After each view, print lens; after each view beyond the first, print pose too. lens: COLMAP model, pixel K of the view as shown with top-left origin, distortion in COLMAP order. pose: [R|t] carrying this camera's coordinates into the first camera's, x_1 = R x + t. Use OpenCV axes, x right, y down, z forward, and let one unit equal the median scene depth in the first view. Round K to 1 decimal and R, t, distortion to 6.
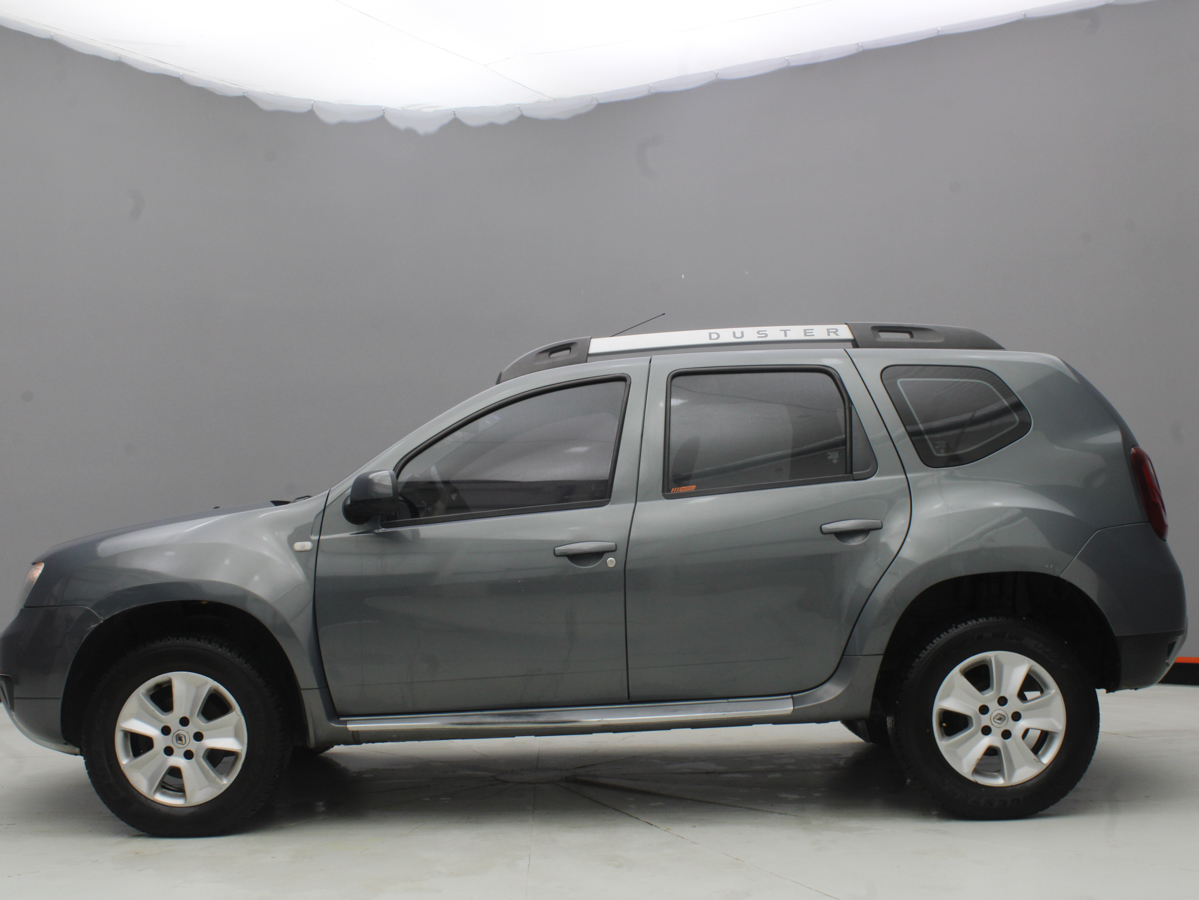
lens RADIAL K [[1440.8, 0, 599.5], [0, 1440.8, 450.0], [0, 0, 1]] dist [-0.093765, 0.037174]
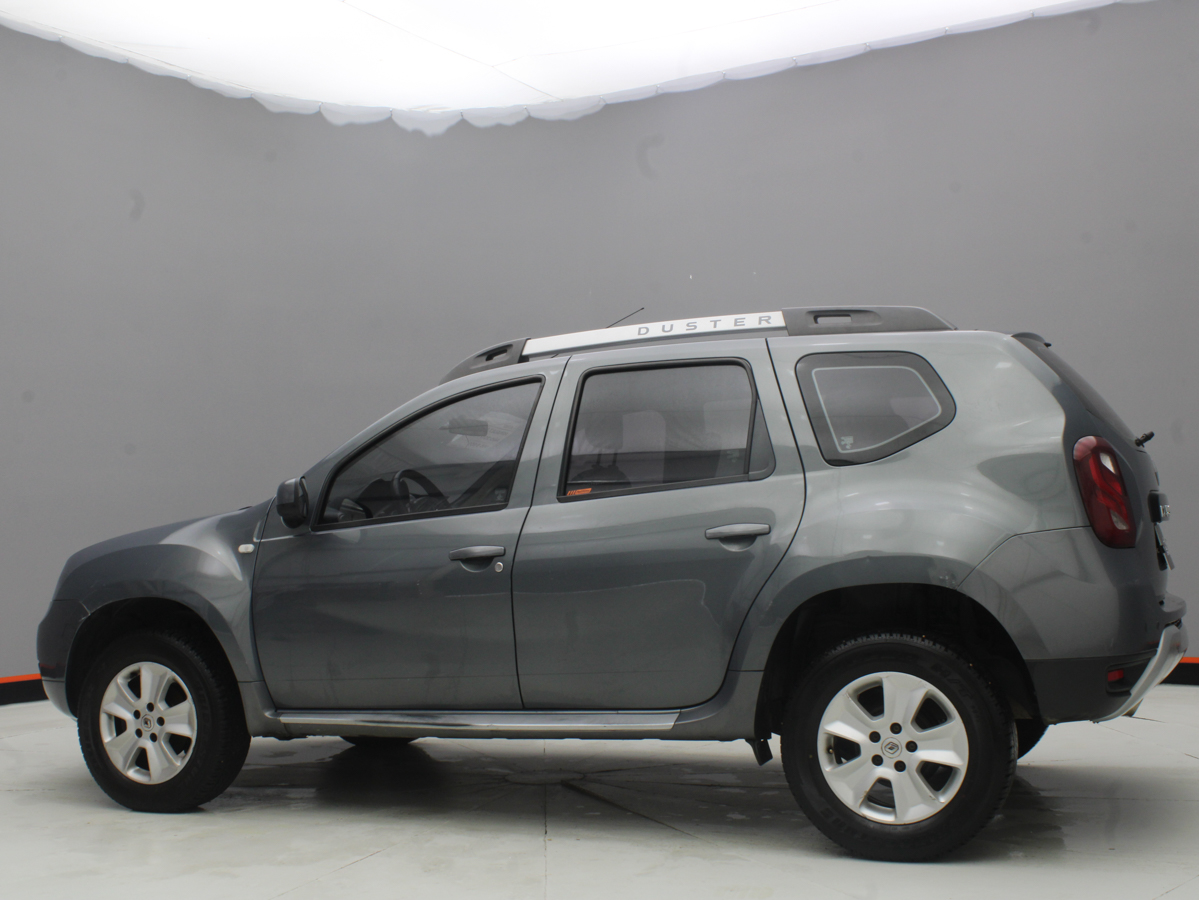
lens RADIAL K [[1440.8, 0, 599.5], [0, 1440.8, 450.0], [0, 0, 1]] dist [-0.093765, 0.037174]
pose [[0.928887, -0.019655, -0.369842, 0.431055], [0.022606, 0.999738, 0.003646, -0.004374], [0.369673, -0.011747, 0.929088, 0.104158]]
